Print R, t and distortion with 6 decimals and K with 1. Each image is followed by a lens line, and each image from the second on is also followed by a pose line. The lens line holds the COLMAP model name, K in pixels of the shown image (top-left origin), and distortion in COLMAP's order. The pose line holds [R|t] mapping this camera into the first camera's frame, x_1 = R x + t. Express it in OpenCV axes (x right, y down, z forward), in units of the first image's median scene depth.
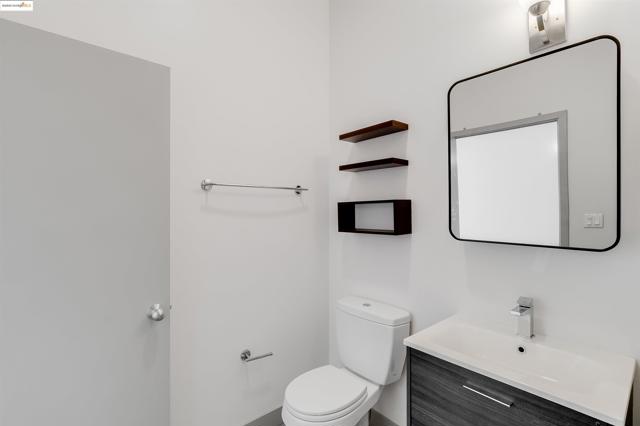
lens RADIAL K [[305.7, 0, 320.1], [0, 305.7, 206.8], [0, 0, 1]] dist [-0.005747, -0.000655]
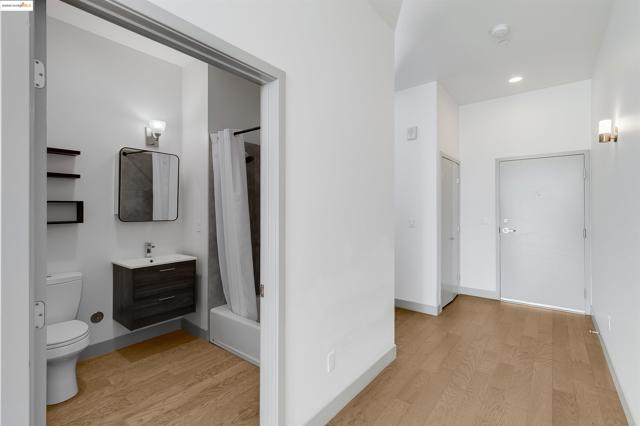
lens RADIAL K [[283.8, 0, 316.7], [0, 283.8, 206.3], [0, 0, 1]] dist [-0.009835, -0.000180]
pose [[-0.217762, 0.011007, 0.975940, -1.453092], [-0.010625, 0.999850, -0.013647, 0.010642], [-0.975944, -0.013341, -0.217613, 0.103213]]
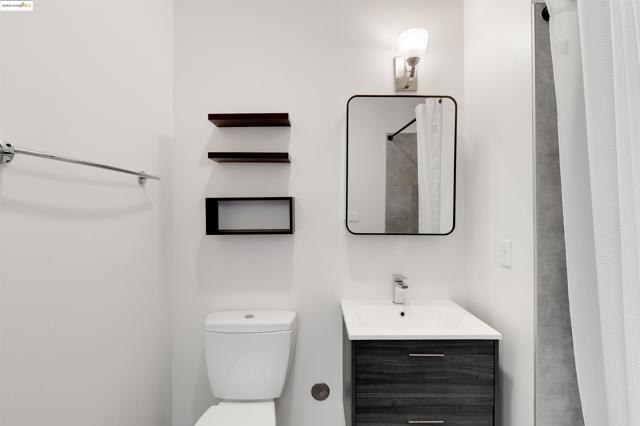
lens RADIAL K [[295.4, 0, 319.8], [0, 295.4, 209.4], [0, 0, 1]] dist [-0.002080, -0.000574]
pose [[0.638976, 0.006124, 0.769202, -0.398006], [-0.012126, 0.999924, 0.002113, 0.011373], [-0.769131, -0.010677, 0.639002, 0.329633]]
